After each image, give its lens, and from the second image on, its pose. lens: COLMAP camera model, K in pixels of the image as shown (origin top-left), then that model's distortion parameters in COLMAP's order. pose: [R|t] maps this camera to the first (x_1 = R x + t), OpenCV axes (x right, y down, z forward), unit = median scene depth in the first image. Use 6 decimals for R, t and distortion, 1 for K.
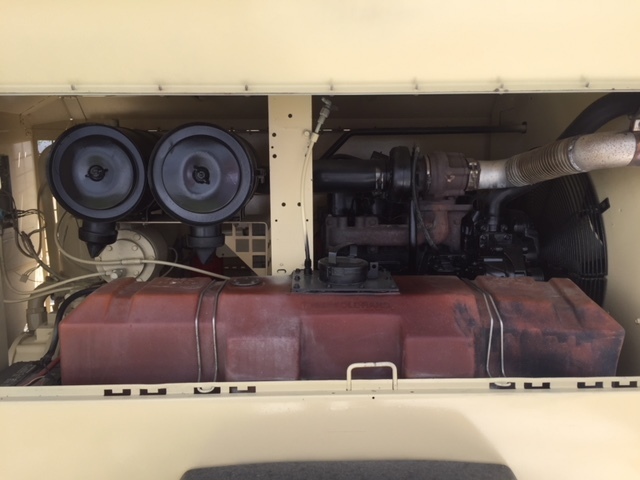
lens RADIAL K [[552.4, 0, 317.1], [0, 552.4, 225.8], [0, 0, 1]] dist [0.054511, -0.067475]
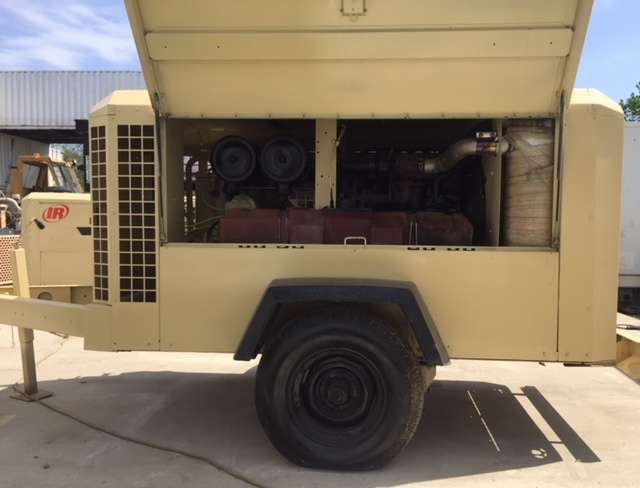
lens RADIAL K [[606.4, 0, 321.0], [0, 606.4, 243.0], [0, 0, 1]] dist [-0.050094, 0.000000]
pose [[0.993441, 0.027025, -0.111110, 0.225245], [-0.036562, 0.995734, -0.084712, 0.466541], [0.108347, 0.088218, 0.990191, -1.392636]]
